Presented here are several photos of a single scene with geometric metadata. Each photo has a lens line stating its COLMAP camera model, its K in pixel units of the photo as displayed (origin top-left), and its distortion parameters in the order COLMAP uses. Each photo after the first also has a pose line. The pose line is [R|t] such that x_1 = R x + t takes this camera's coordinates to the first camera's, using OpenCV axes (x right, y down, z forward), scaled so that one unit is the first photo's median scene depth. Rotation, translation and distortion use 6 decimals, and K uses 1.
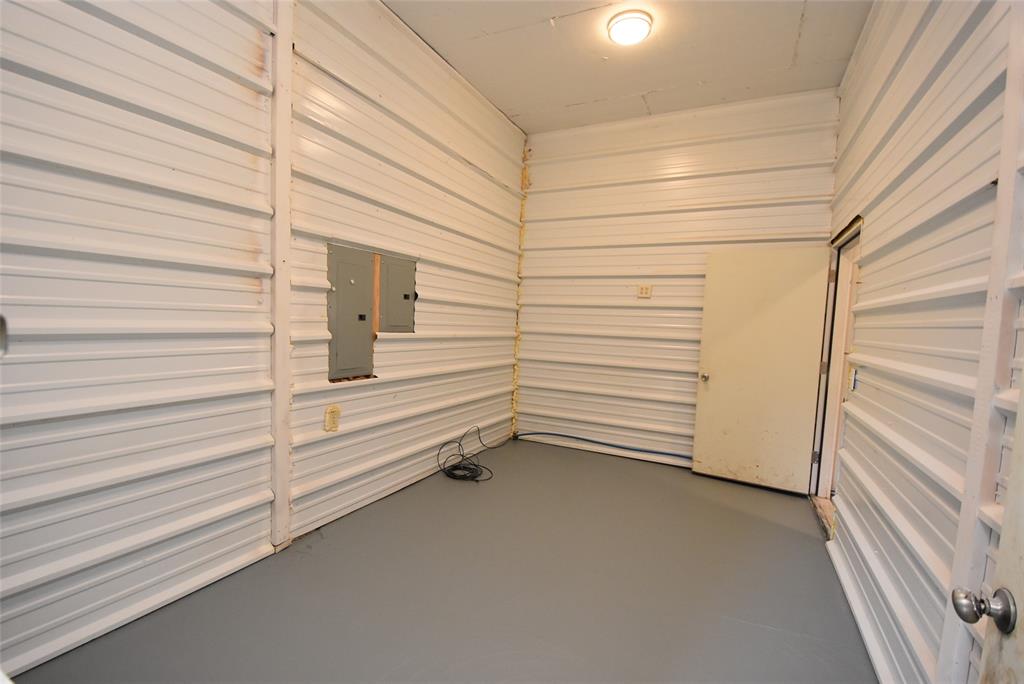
lens RADIAL K [[449.7, 0, 509.1], [0, 449.7, 353.7], [0, 0, 1]] dist [0.002142, -0.014704]
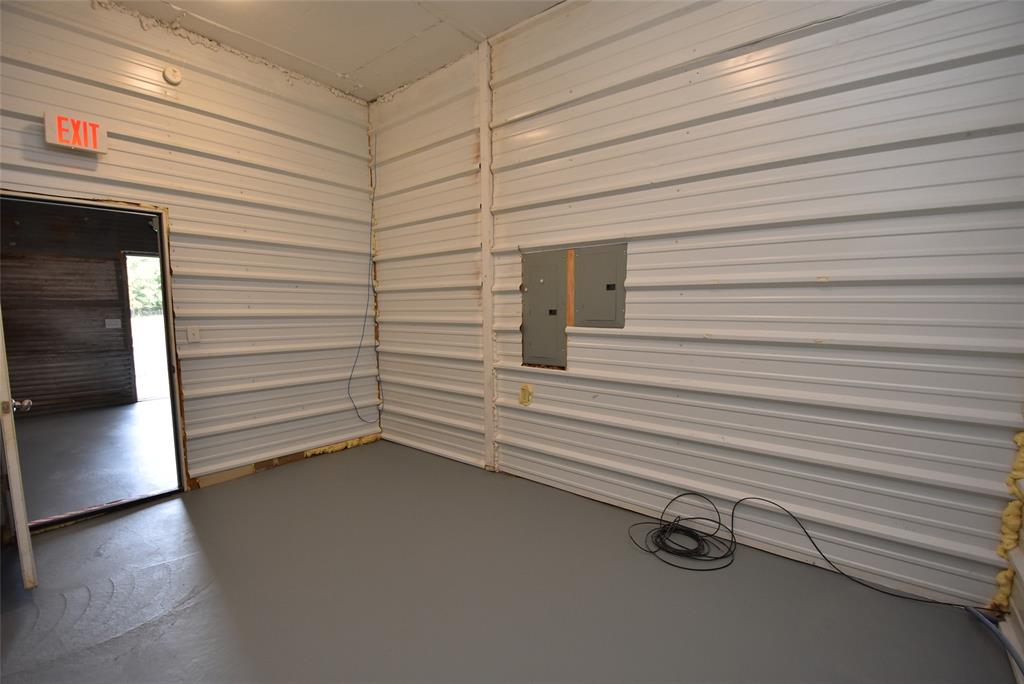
lens RADIAL K [[449.7, 0, 509.1], [0, 449.7, 353.7], [0, 0, 1]] dist [0.002142, -0.014704]
pose [[-0.216682, 0.062793, -0.974221, 0.783781], [-0.075456, 0.993867, 0.080842, -0.062602], [0.973322, 0.091028, -0.210615, 1.165280]]
